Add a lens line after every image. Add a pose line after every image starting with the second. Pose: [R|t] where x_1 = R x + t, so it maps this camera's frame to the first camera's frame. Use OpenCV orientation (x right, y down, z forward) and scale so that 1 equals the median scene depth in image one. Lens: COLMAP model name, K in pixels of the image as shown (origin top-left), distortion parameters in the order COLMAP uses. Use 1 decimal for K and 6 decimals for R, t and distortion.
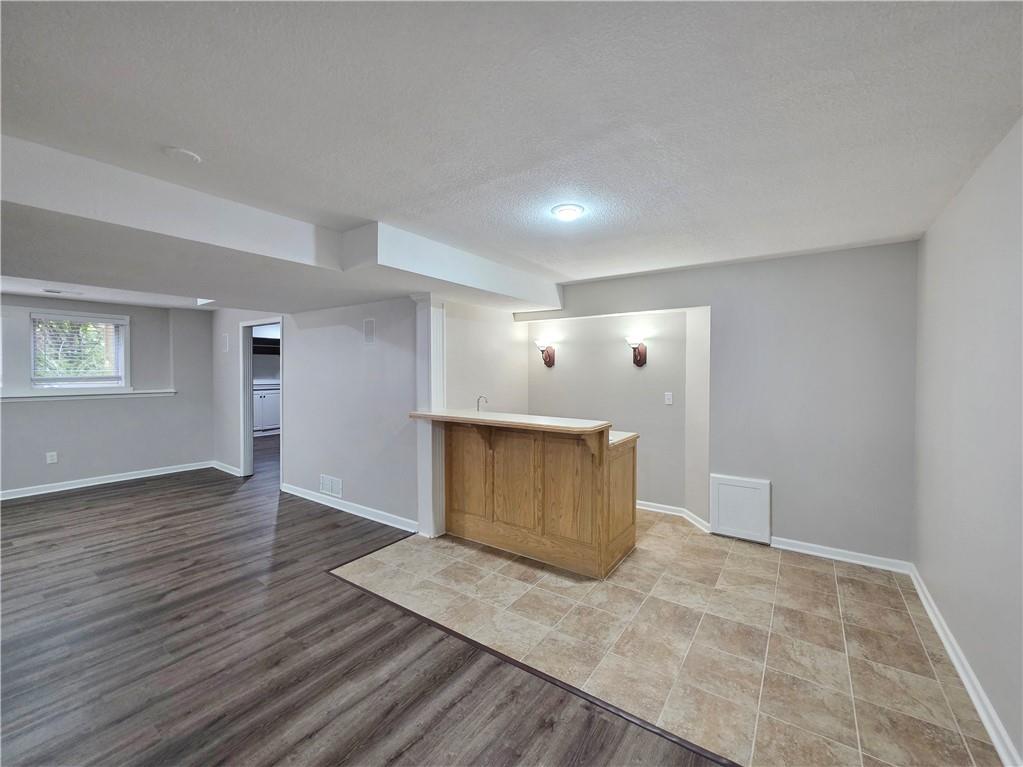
lens RADIAL K [[410.7, 0, 515.8], [0, 410.7, 381.3], [0, 0, 1]] dist [0.008415, -0.000314]
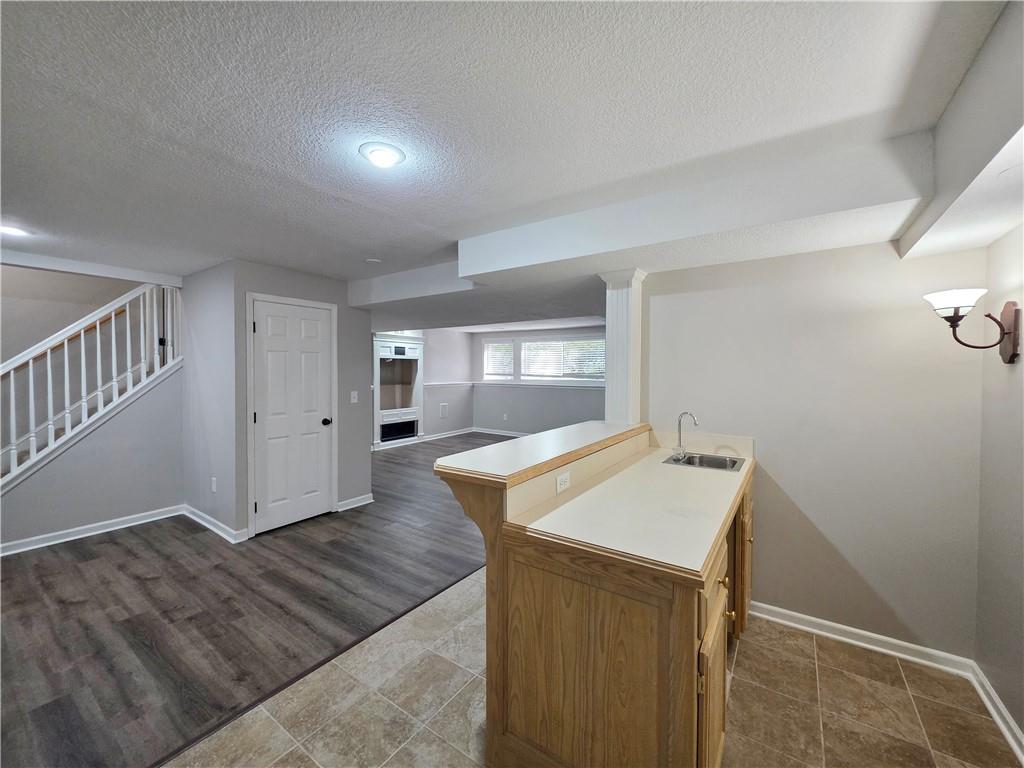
lens RADIAL K [[411.1, 0, 518.2], [0, 411.1, 380.4], [0, 0, 1]] dist [0.008415, -0.000314]
pose [[0.016381, 0.022538, -0.999612, 0.887675], [-0.029087, 0.999334, 0.022055, -0.030460], [0.999443, 0.028715, 0.017026, 1.251421]]
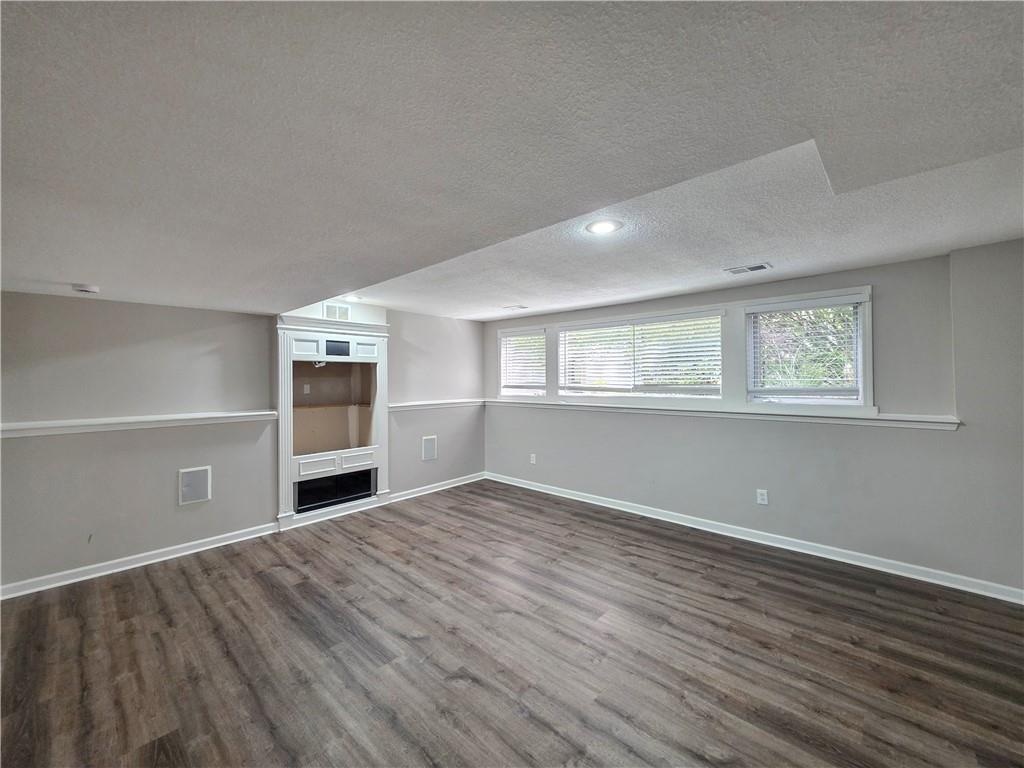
lens RADIAL K [[411.1, 0, 511.8], [0, 411.1, 380.5], [0, 0, 1]] dist [0.008415, -0.000314]
pose [[-0.136935, 0.001957, -0.990578, -0.694455], [-0.017928, 0.999829, 0.004454, -0.041992], [0.990418, 0.018369, -0.136877, 1.396777]]
